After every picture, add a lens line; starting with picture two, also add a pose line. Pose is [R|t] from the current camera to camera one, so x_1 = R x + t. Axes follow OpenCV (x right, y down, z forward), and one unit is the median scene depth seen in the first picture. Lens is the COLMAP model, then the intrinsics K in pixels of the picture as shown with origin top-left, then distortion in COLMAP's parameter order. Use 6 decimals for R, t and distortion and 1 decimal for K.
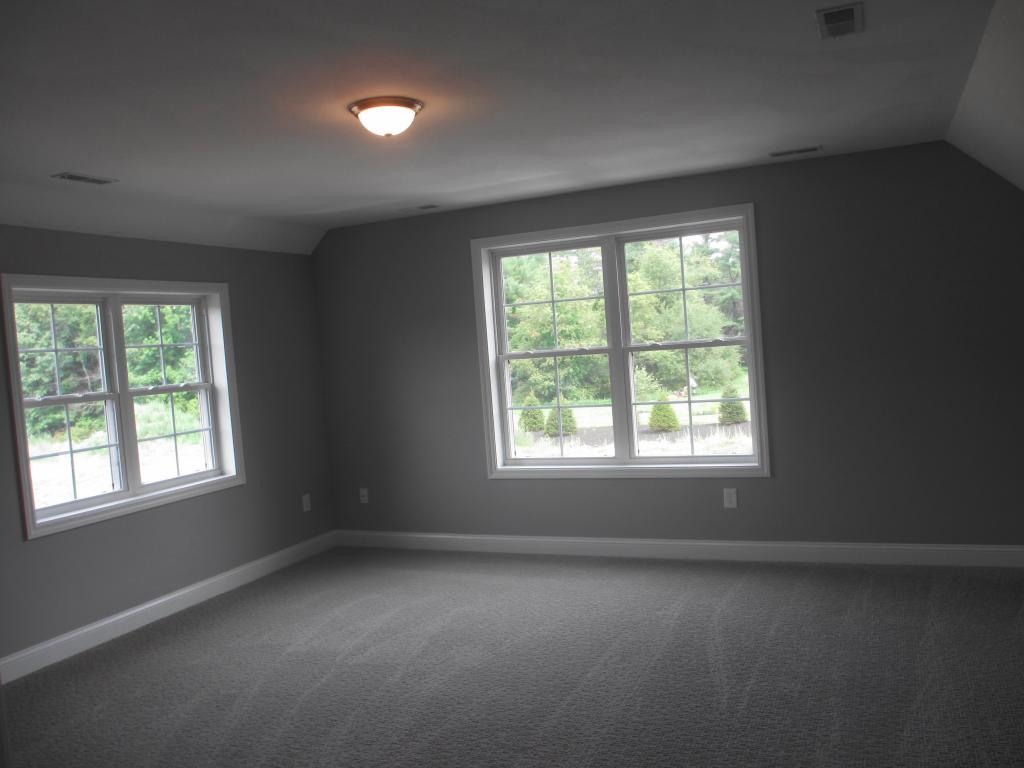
lens RADIAL K [[853.1, 0, 510.2], [0, 853.1, 383.4], [0, 0, 1]] dist [-0.038898, 0.019238]
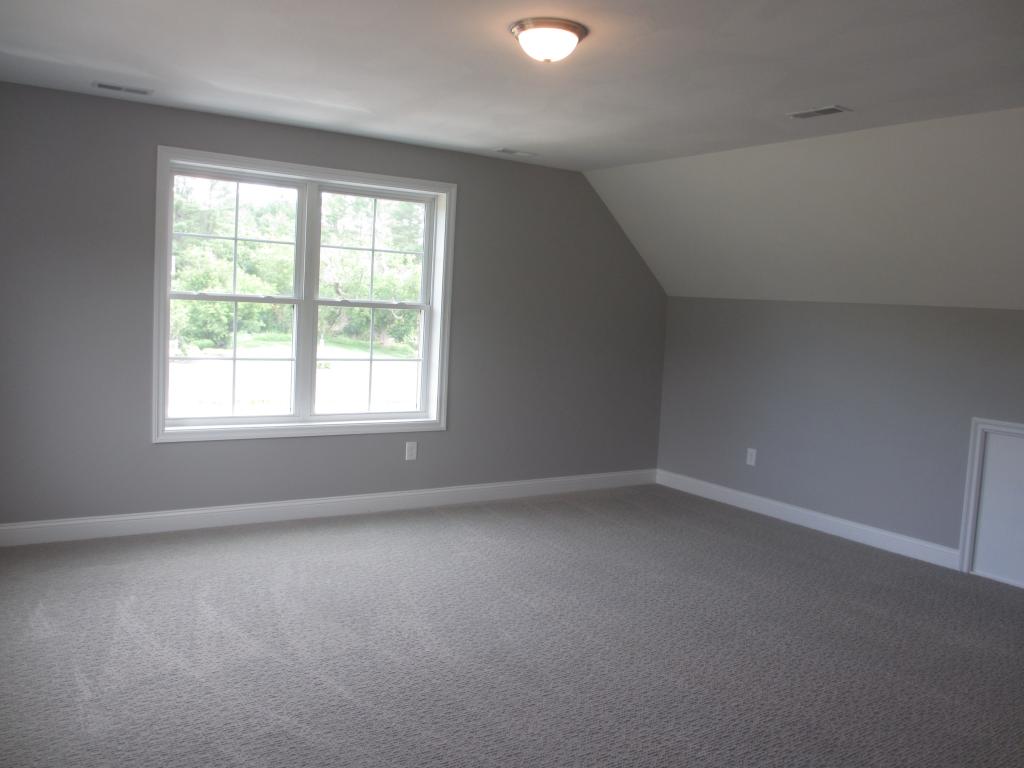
lens RADIAL K [[853.1, 0, 510.3], [0, 853.1, 383.1], [0, 0, 1]] dist [-0.038898, 0.019238]
pose [[0.523135, 0.029634, 0.851735, -0.603394], [-0.050637, 0.998710, -0.003646, 0.046889], [-0.850744, -0.041222, 0.523961, 0.332660]]
